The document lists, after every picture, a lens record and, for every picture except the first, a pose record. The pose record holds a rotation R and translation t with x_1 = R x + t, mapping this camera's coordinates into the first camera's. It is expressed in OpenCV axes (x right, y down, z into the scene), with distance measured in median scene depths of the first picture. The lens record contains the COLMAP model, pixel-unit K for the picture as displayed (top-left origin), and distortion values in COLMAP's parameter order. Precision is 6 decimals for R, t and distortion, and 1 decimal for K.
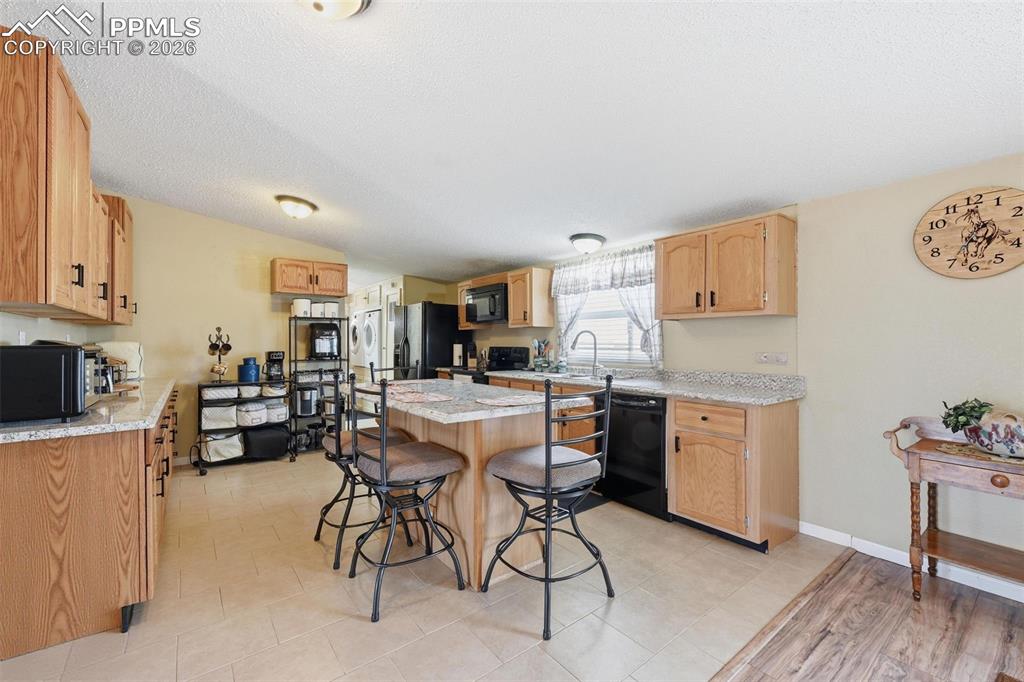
lens RADIAL K [[426.6, 0, 516.0], [0, 426.6, 341.2], [0, 0, 1]] dist [0.009322, 0.000231]
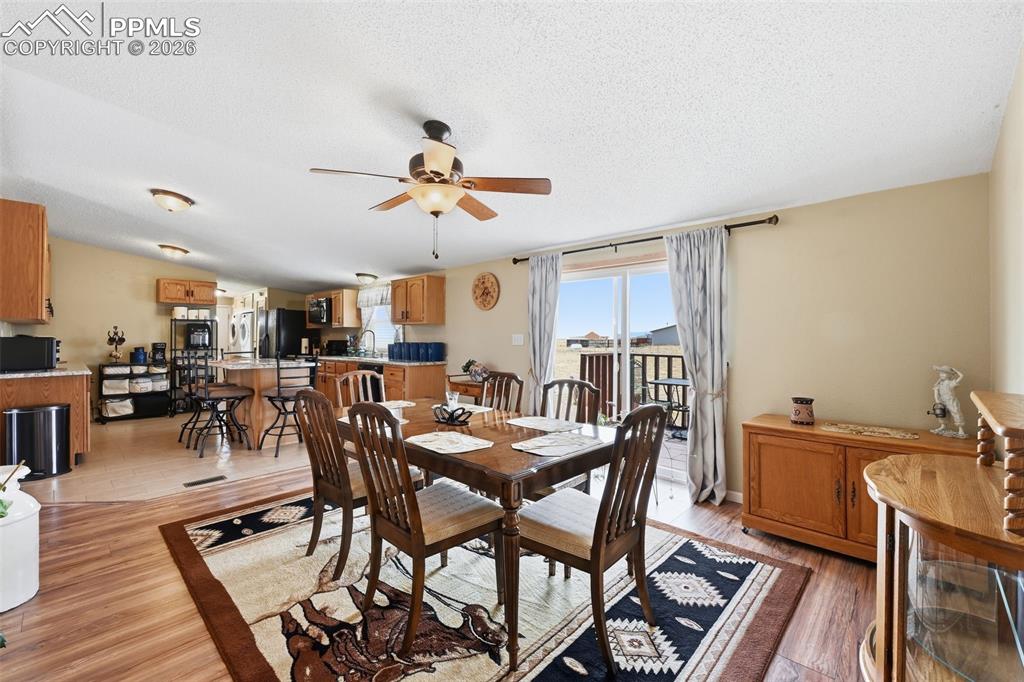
lens RADIAL K [[426.6, 0, 512.9], [0, 426.6, 335.3], [0, 0, 1]] dist [0.009322, 0.000231]
pose [[0.986896, 0.003182, 0.161324, 0.405594], [-0.002397, 0.999984, -0.005063, 0.002580], [-0.161338, 0.004610, 0.986888, -0.662322]]
